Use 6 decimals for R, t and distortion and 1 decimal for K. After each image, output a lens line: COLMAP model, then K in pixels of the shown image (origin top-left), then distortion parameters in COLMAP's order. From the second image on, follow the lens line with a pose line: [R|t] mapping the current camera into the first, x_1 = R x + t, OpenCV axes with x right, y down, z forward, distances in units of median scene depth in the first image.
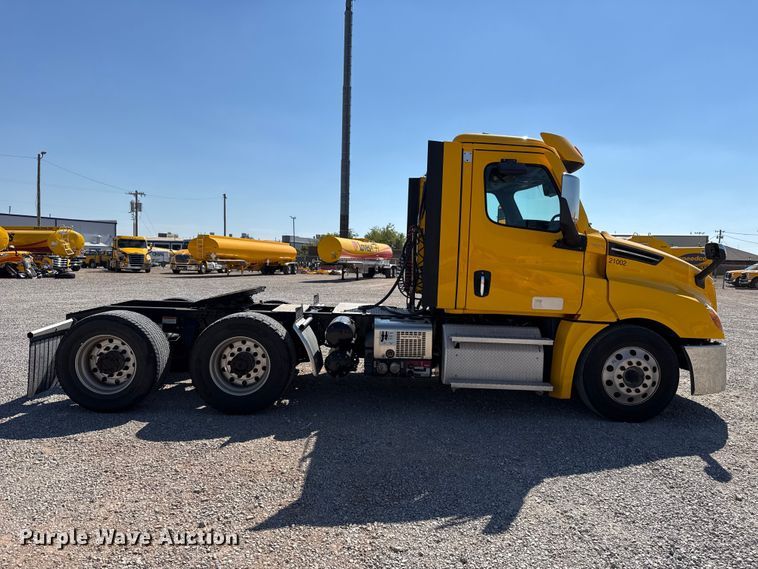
lens RADIAL K [[539.0, 0, 385.2], [0, 539.0, 286.2], [0, 0, 1]] dist [0.093918, -0.136242]
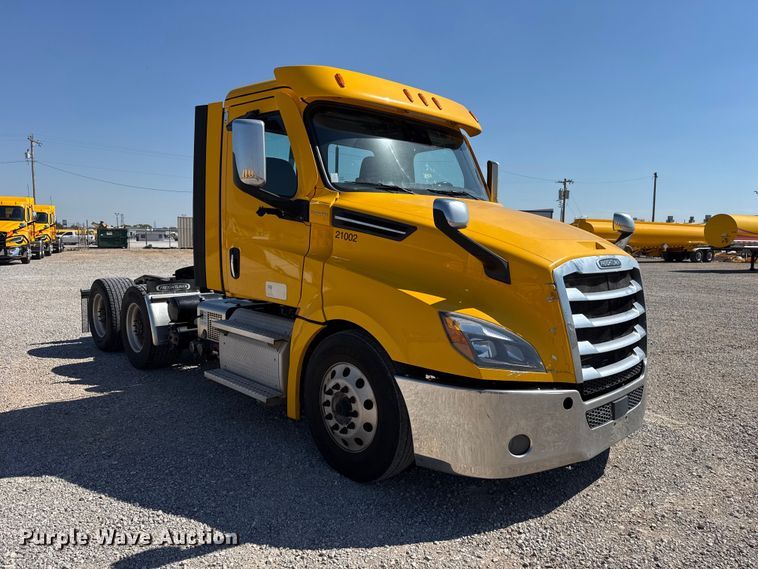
lens RADIAL K [[539.0, 0, 385.2], [0, 539.0, 286.2], [0, 0, 1]] dist [0.093918, -0.136242]
pose [[0.672380, 0.054937, -0.738165, 0.962382], [-0.036893, 0.998490, 0.040706, -0.011940], [0.739287, -0.000136, 0.673391, 0.588515]]
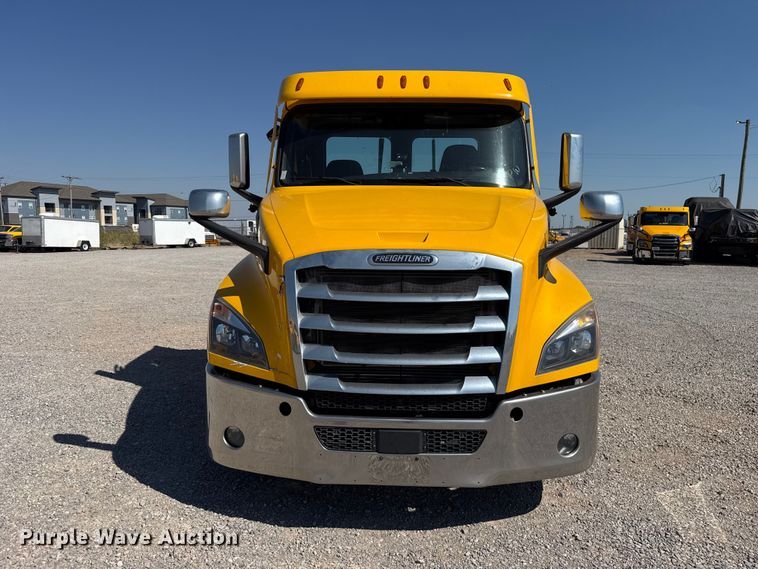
lens RADIAL K [[539.0, 0, 385.2], [0, 539.0, 286.2], [0, 0, 1]] dist [0.093918, -0.136242]
pose [[-0.055031, 0.083119, -0.995019, 1.171652], [-0.069706, 0.993778, 0.086871, -0.040634], [0.996049, 0.074139, -0.048894, 1.219493]]
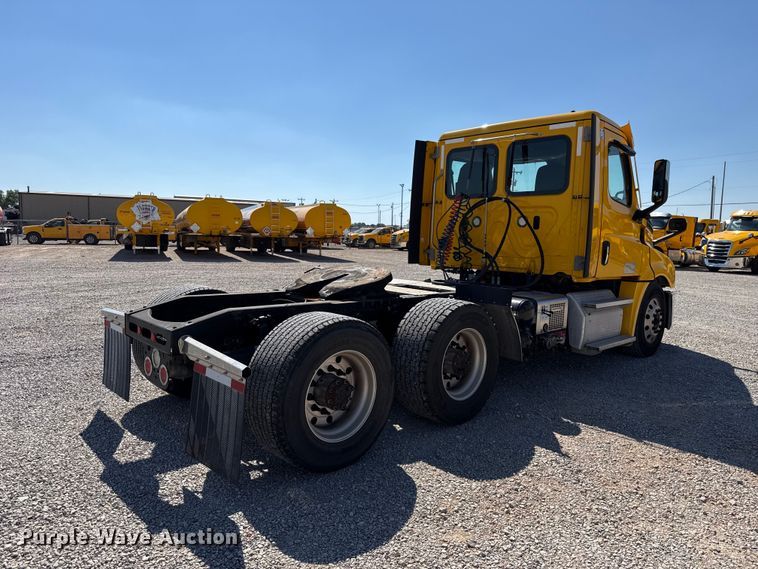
lens RADIAL K [[526.9, 0, 390.5], [0, 526.9, 287.2], [0, 0, 1]] dist [0.058256, -0.061850]
pose [[0.738707, -0.074550, 0.669891, -0.855837], [0.025839, 0.996266, 0.082378, -0.035819], [-0.673531, -0.043543, 0.737876, 0.487894]]
